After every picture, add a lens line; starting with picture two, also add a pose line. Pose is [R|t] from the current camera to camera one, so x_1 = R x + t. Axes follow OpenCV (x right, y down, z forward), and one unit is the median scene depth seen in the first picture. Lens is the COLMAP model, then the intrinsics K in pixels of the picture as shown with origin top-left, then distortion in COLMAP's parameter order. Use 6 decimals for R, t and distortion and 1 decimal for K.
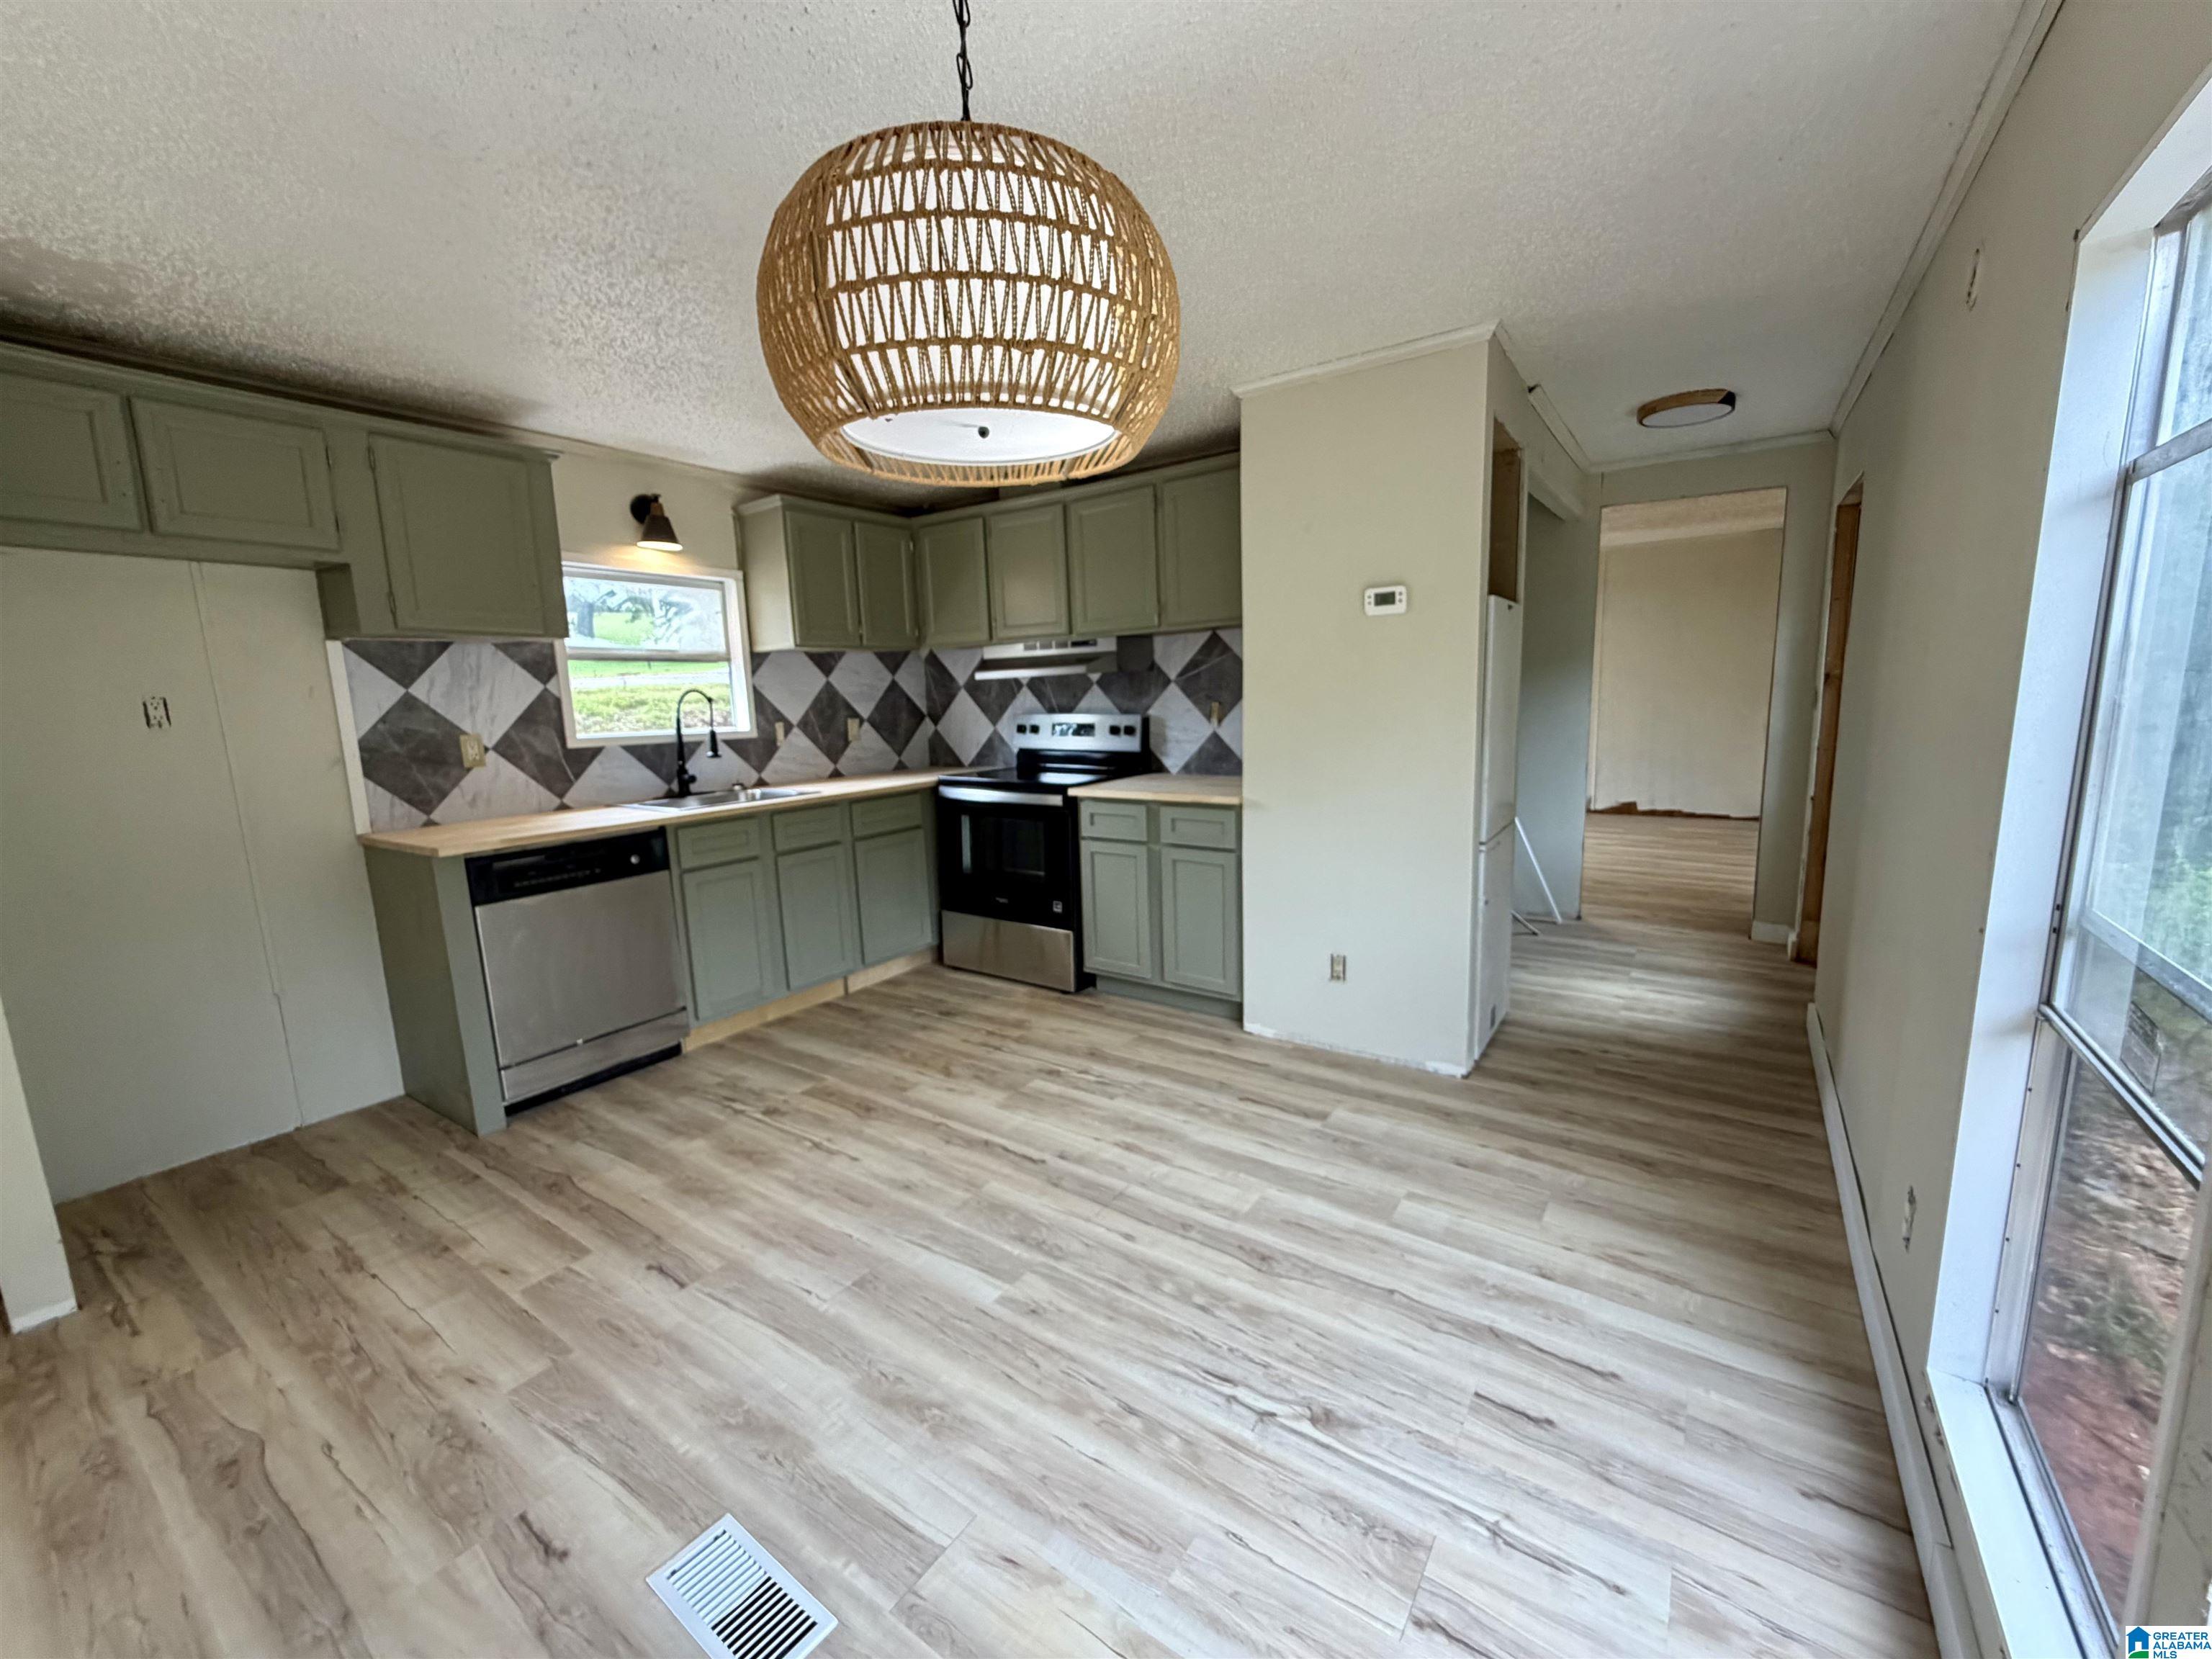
lens RADIAL K [[884.7, 0, 1108.2], [0, 884.7, 833.4], [0, 0, 1]] dist [0.002816, 0.000039]
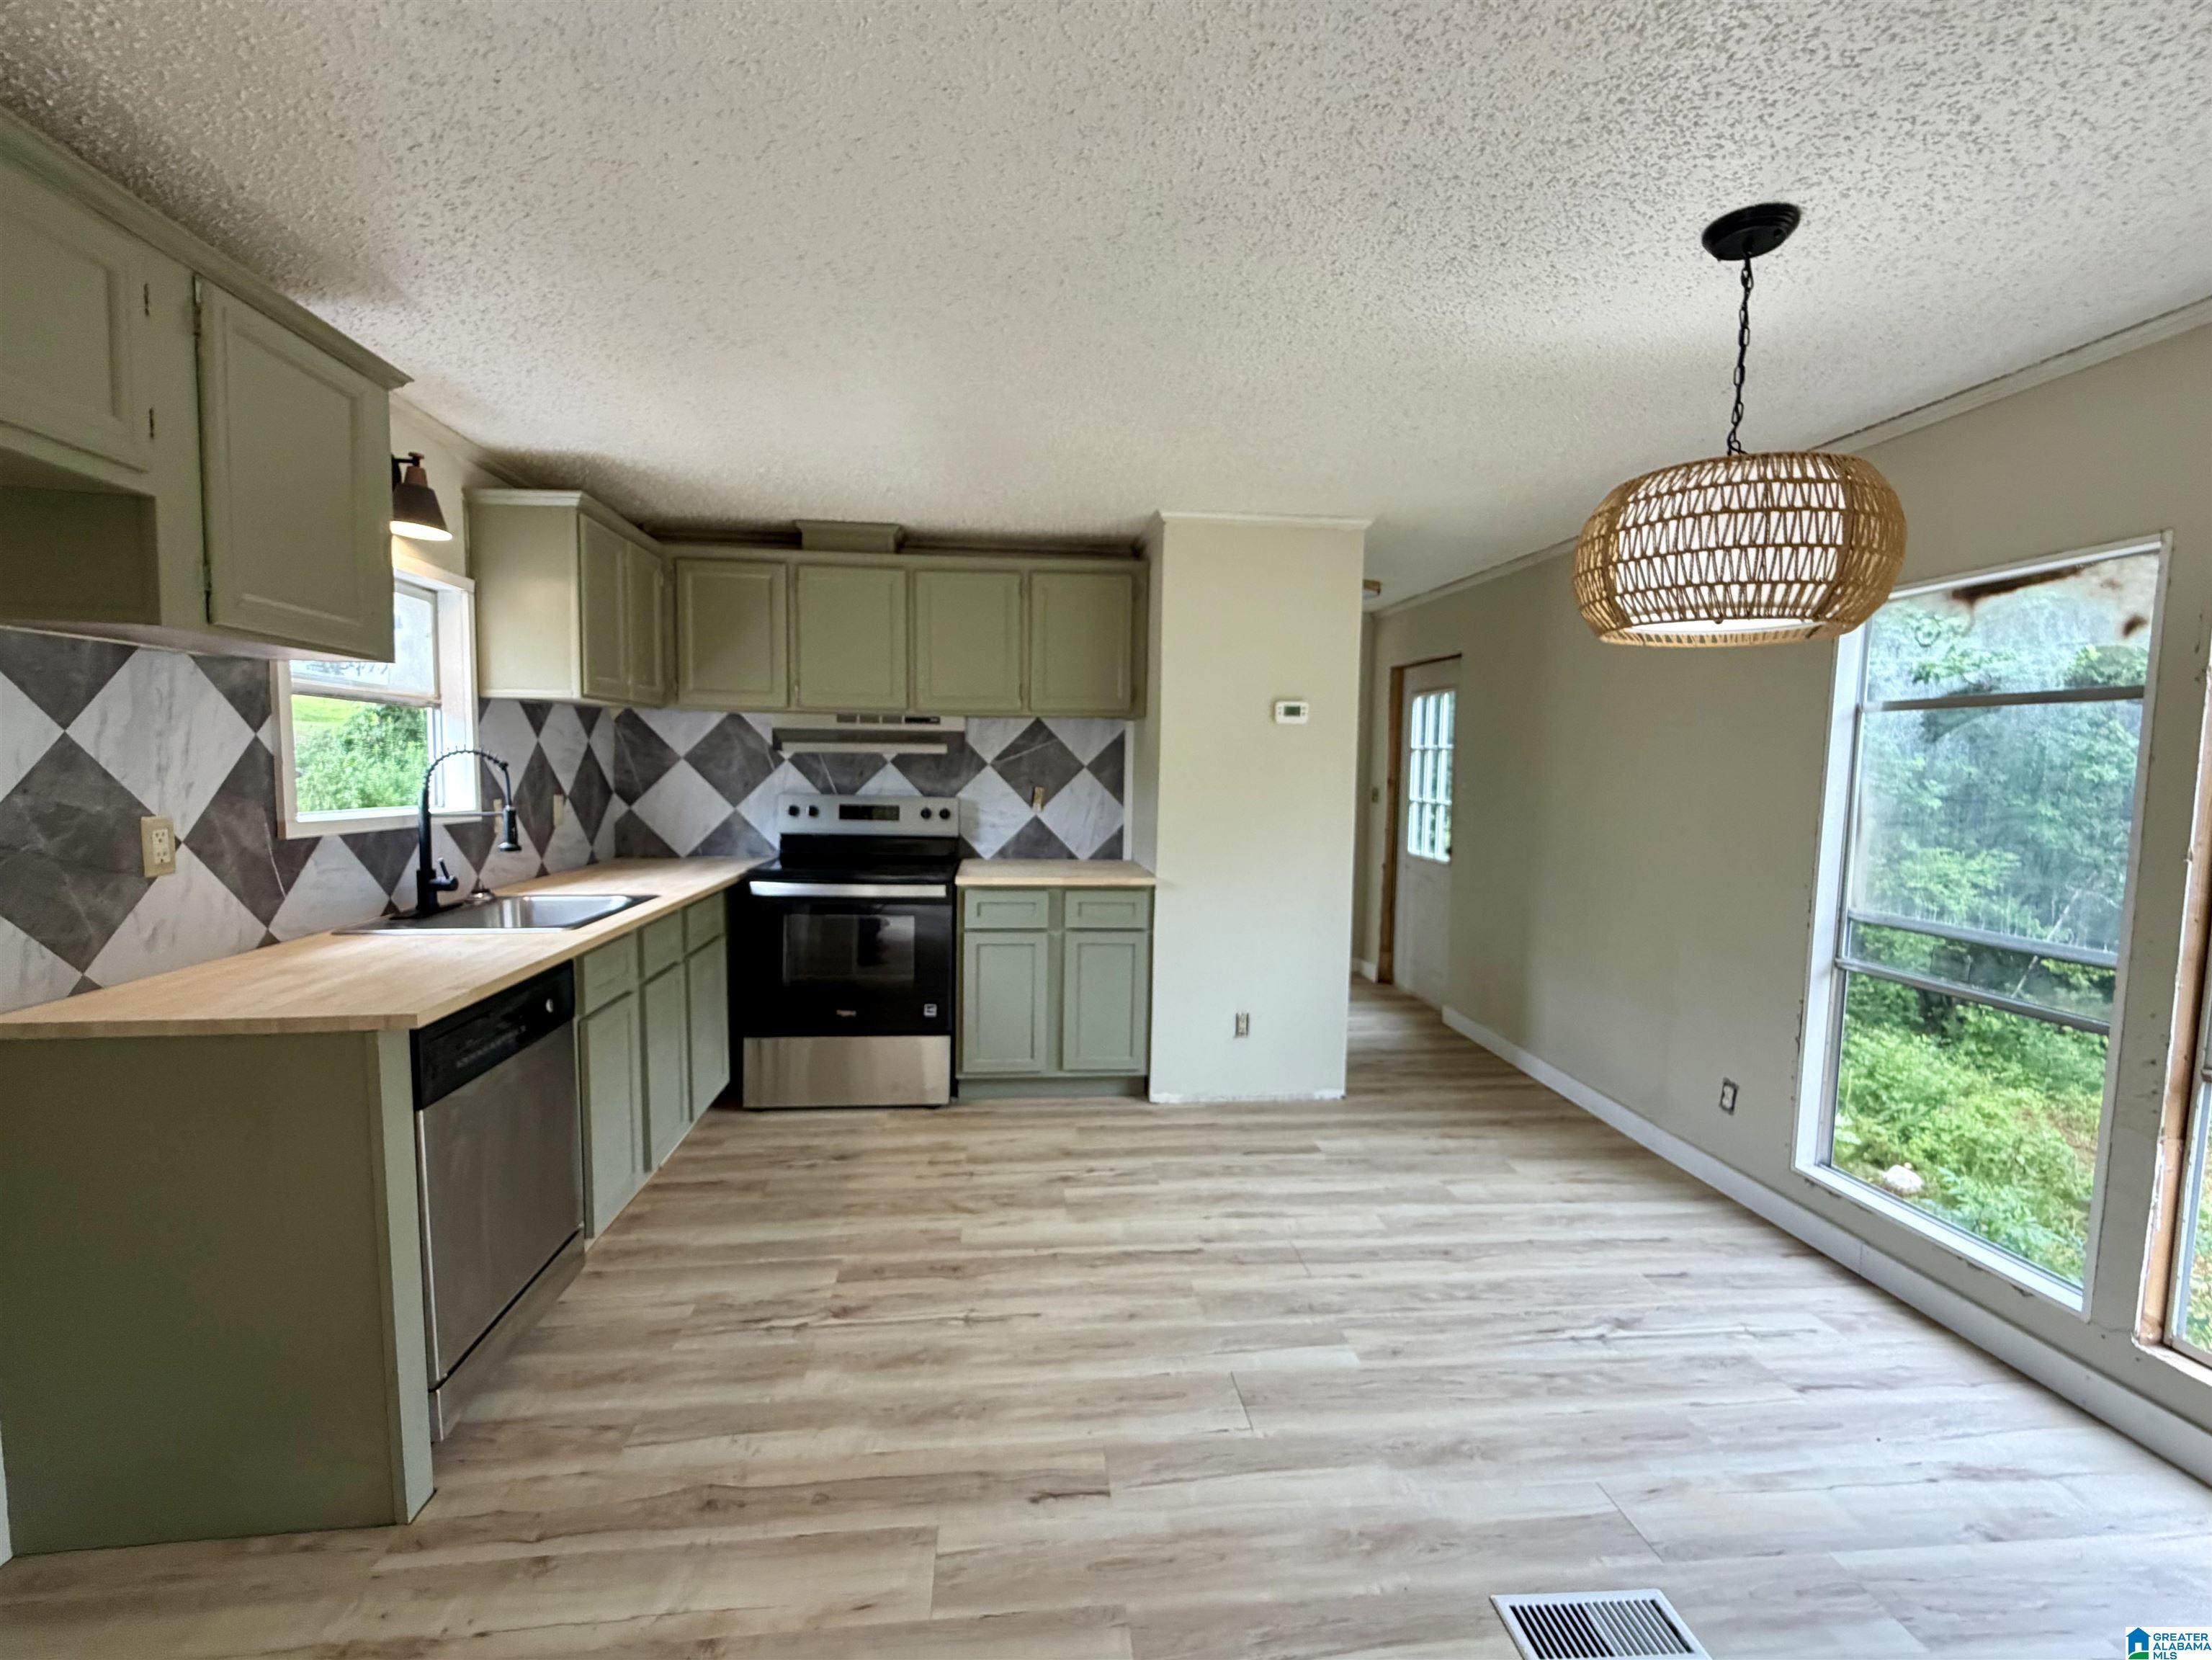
lens RADIAL K [[945.8, 0, 1100.7], [0, 945.8, 835.7], [0, 0, 1]] dist [0.001983, 0.000110]
pose [[0.753135, -0.007324, 0.657825, -0.681054], [0.065886, 0.995750, -0.064345, -0.024335], [-0.654558, 0.091803, 0.750417, 0.188075]]
